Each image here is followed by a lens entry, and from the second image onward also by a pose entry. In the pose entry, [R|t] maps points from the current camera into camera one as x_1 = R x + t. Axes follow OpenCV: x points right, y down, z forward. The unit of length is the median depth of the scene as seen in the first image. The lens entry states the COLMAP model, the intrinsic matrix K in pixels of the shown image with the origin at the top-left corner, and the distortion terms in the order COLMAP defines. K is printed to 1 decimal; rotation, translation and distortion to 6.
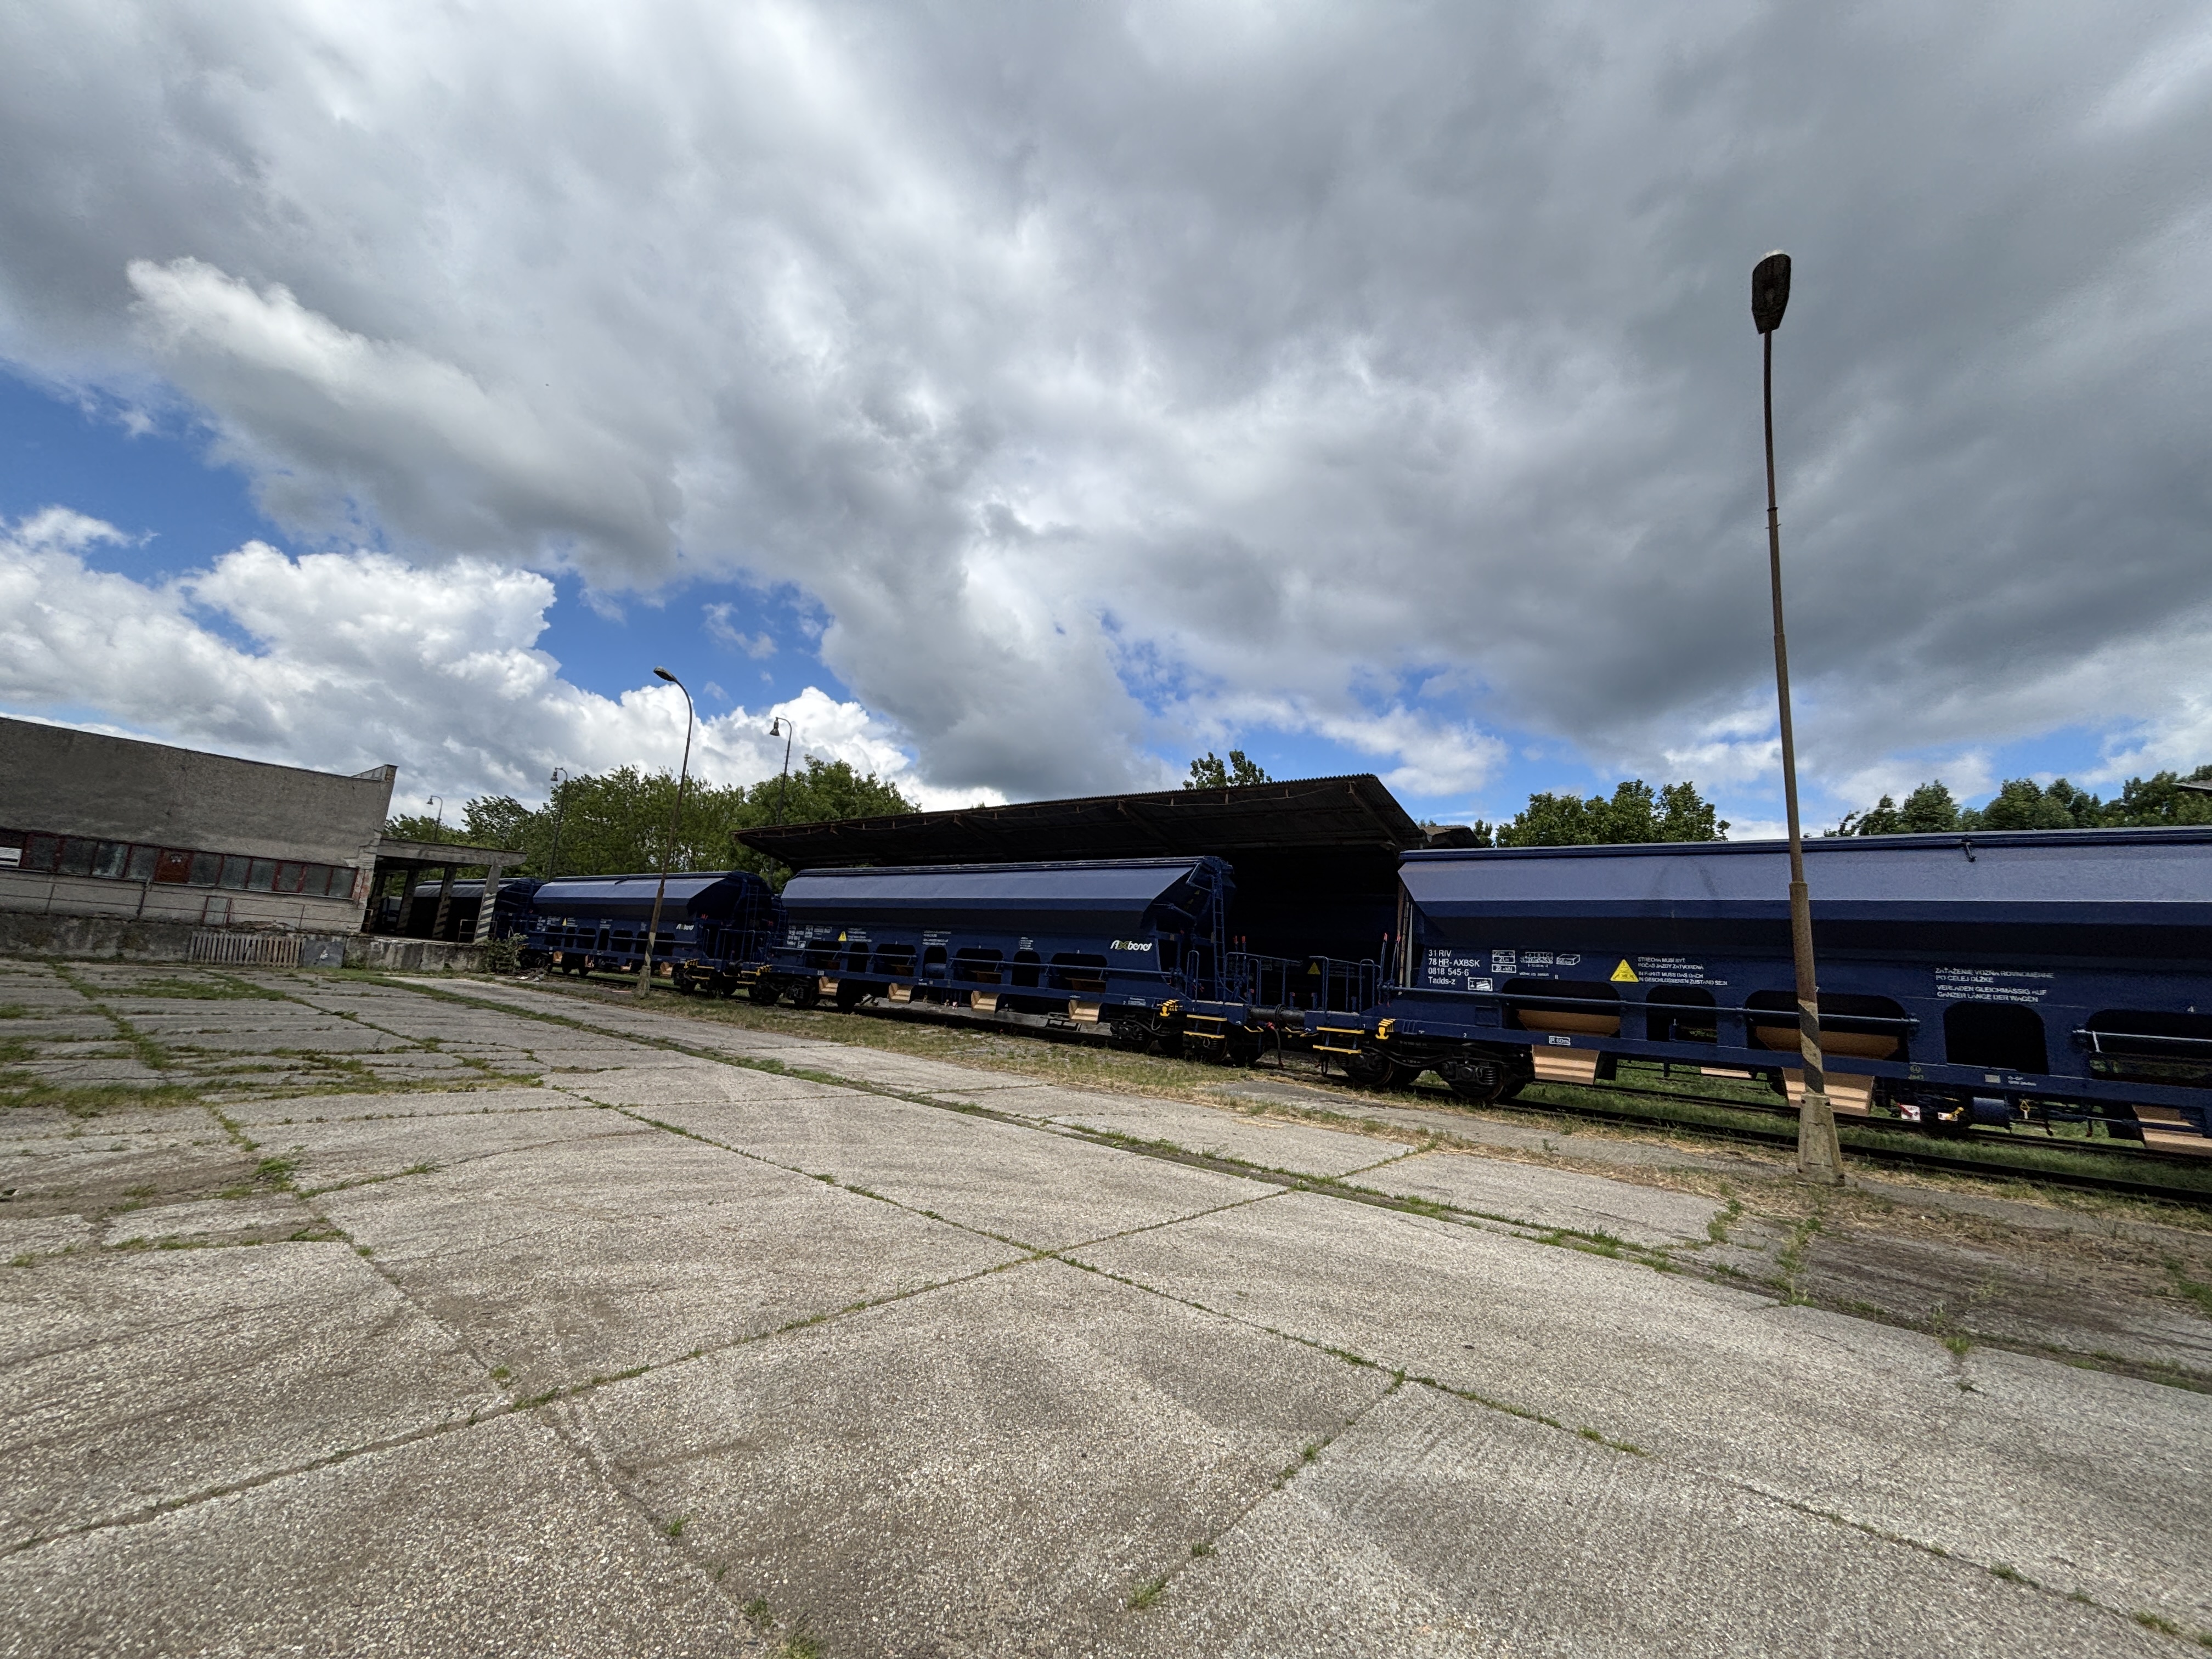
lens RADIAL K [[900.1, 0, 1114.6], [0, 900.1, 816.4], [0, 0, 1]] dist [-0.000458, 0.002496]
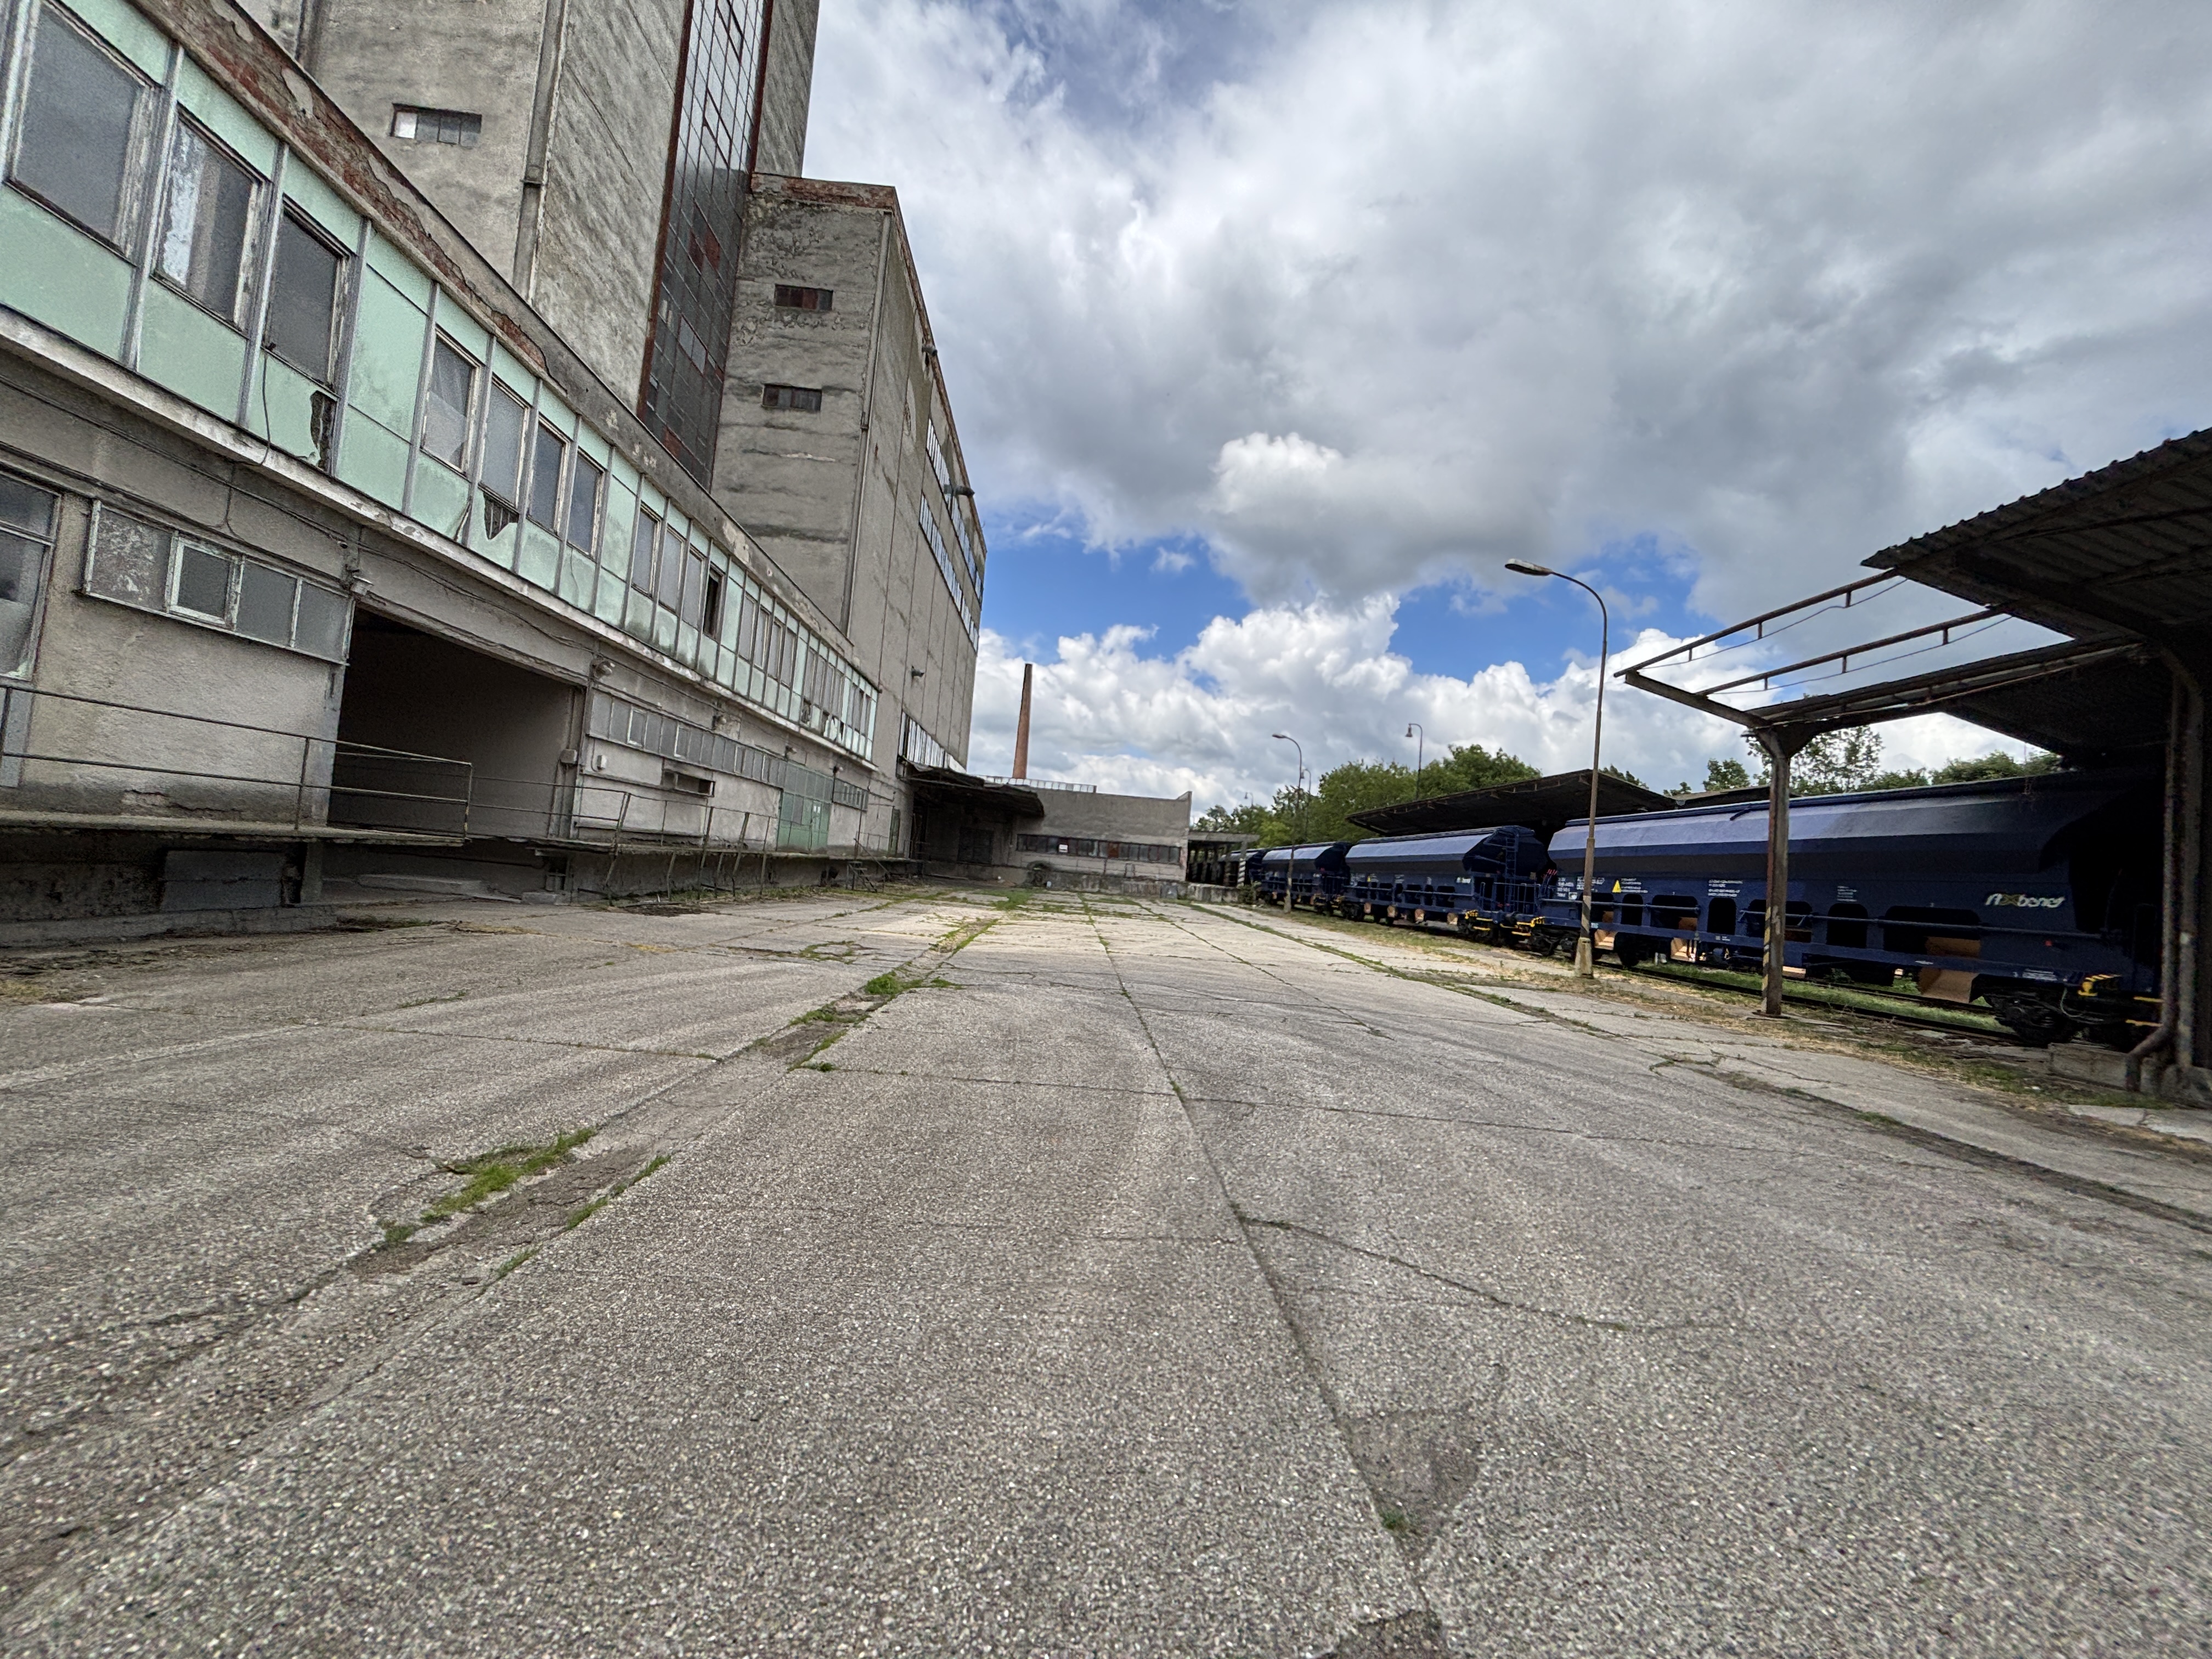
lens RADIAL K [[888.1, 0, 1118.0], [0, 888.1, 823.7], [0, 0, 1]] dist [0.001332, 0.000191]
pose [[0.624740, -0.061506, -0.778407, 0.543593], [0.102170, 0.994761, 0.003399, -0.010957], [0.774119, -0.081654, 0.627751, -0.272666]]
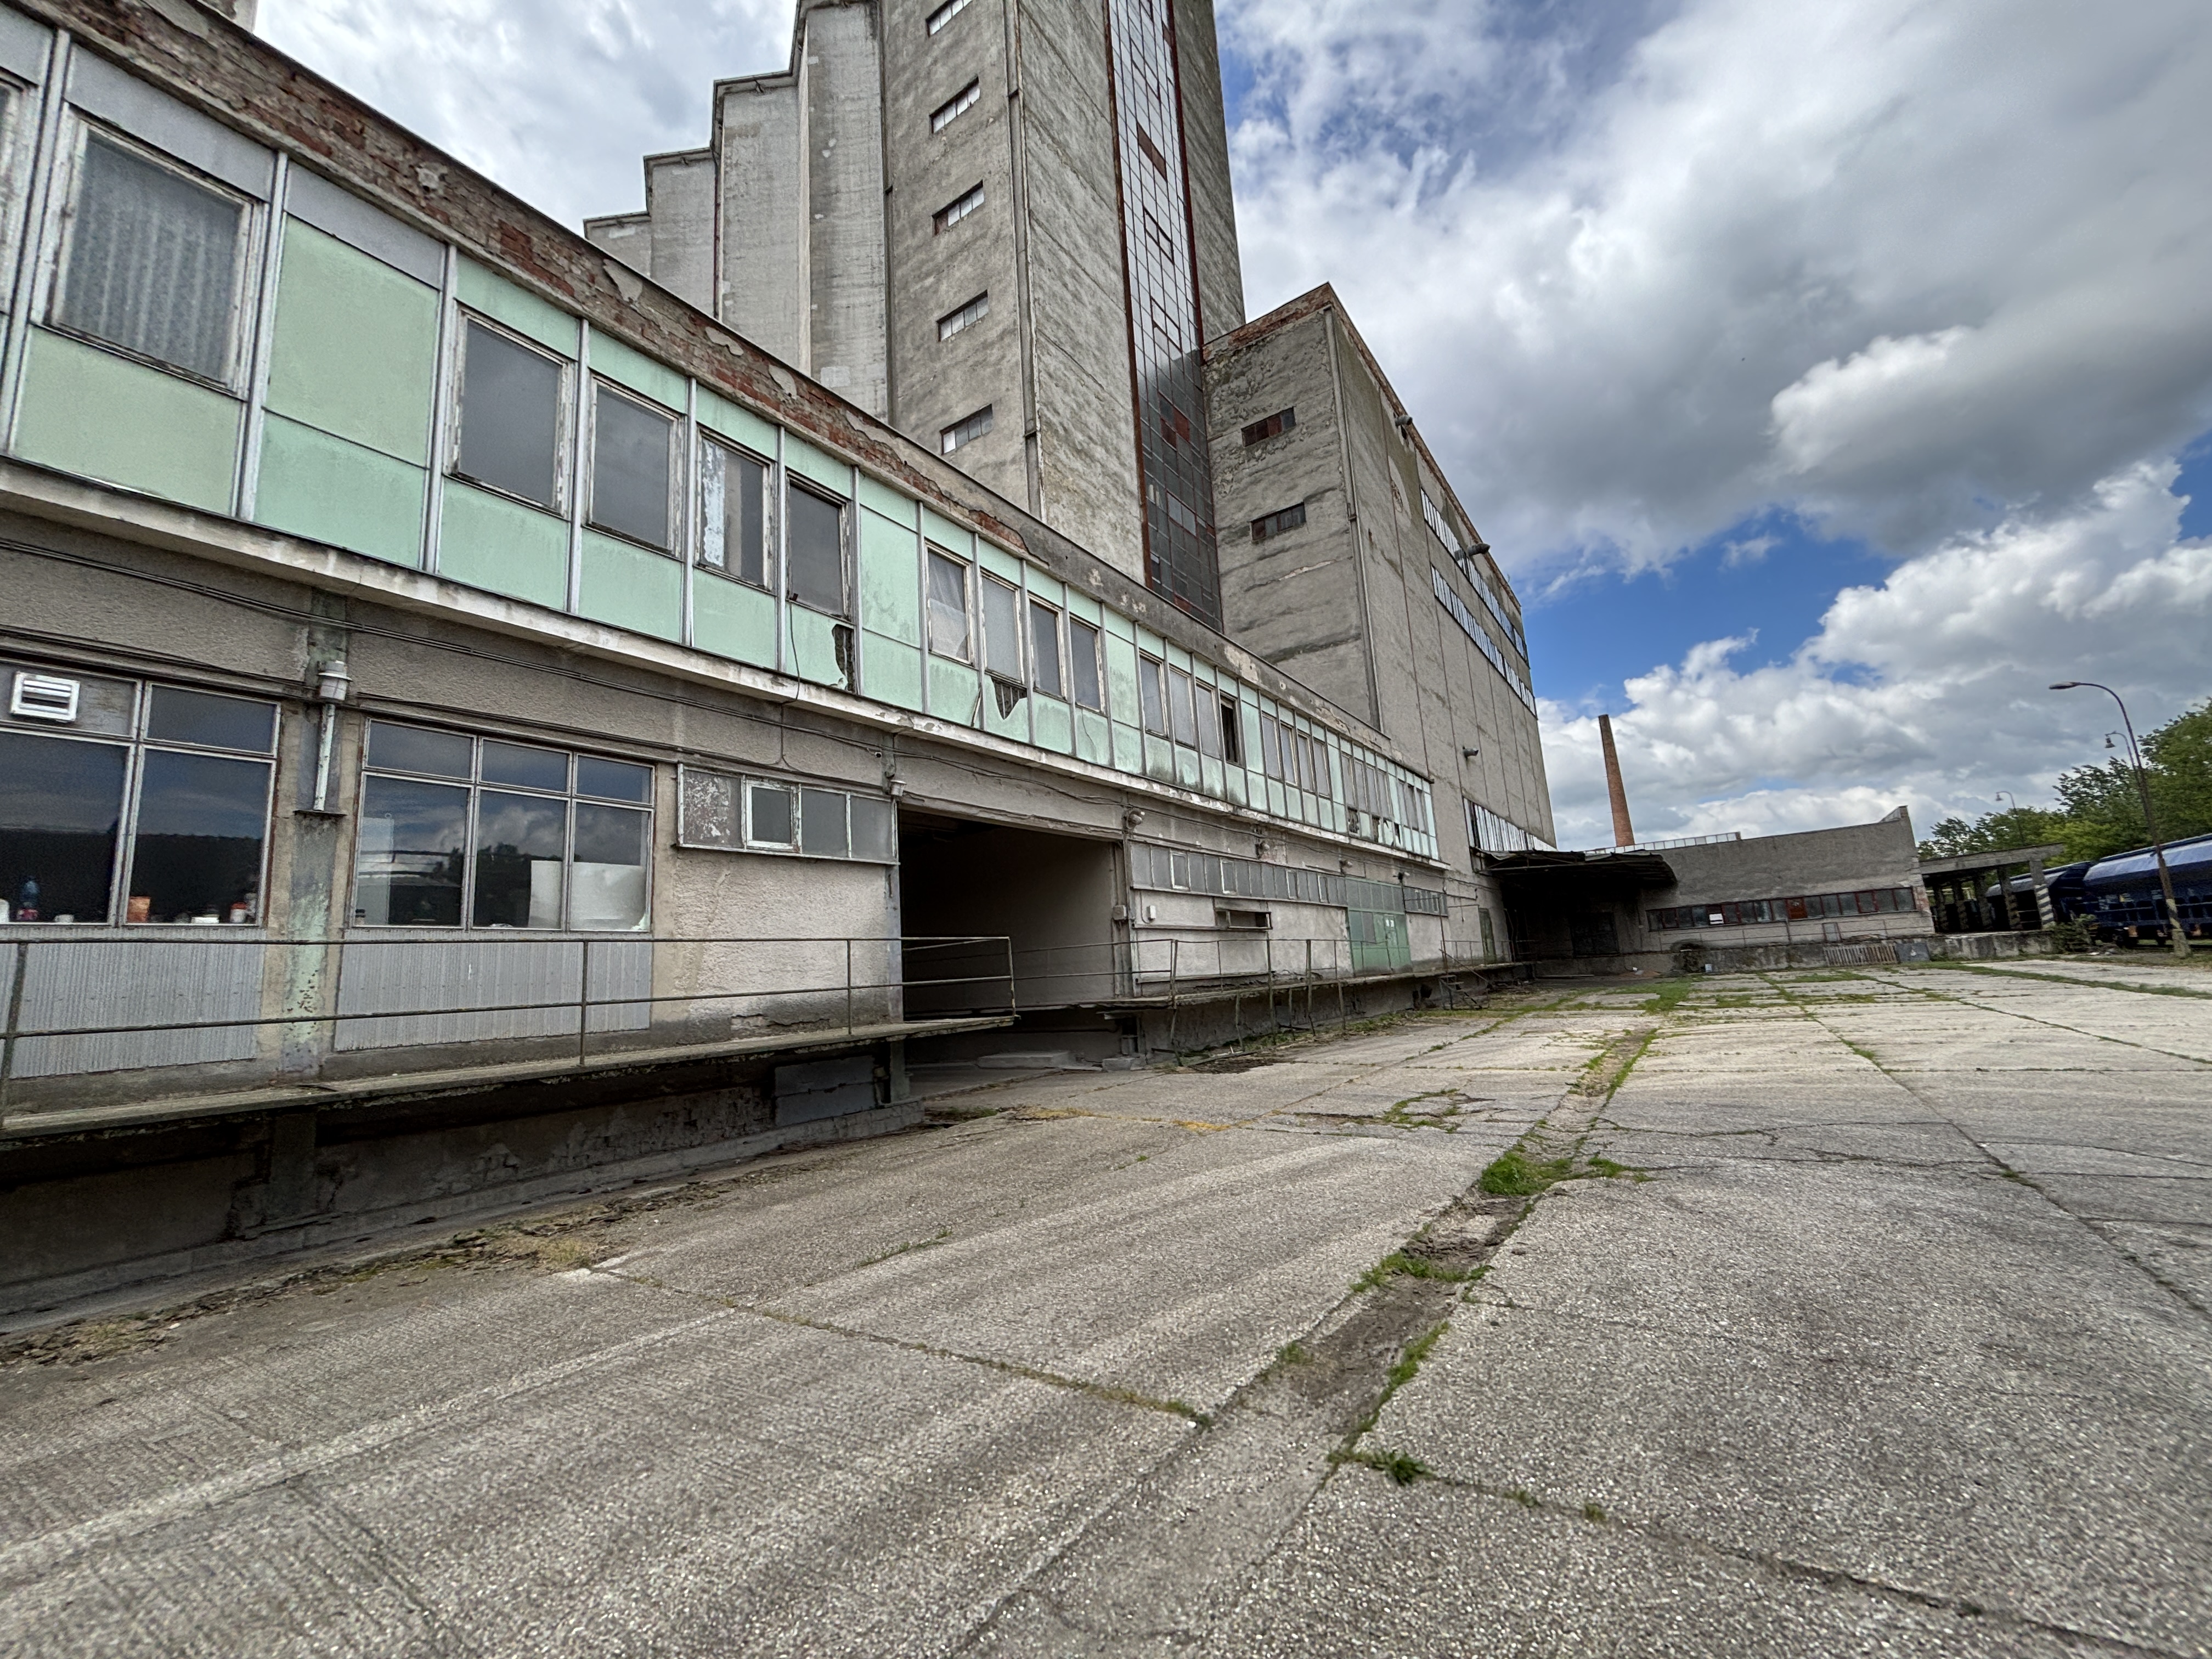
lens RADIAL K [[892.1, 0, 1106.0], [0, 892.1, 829.5], [0, 0, 1]] dist [0.008318, -0.002955]
pose [[0.010917, -0.239856, -0.970747, 0.463921], [0.245900, 0.941637, -0.229898, -0.011054], [0.969234, -0.236197, 0.069261, -0.231177]]
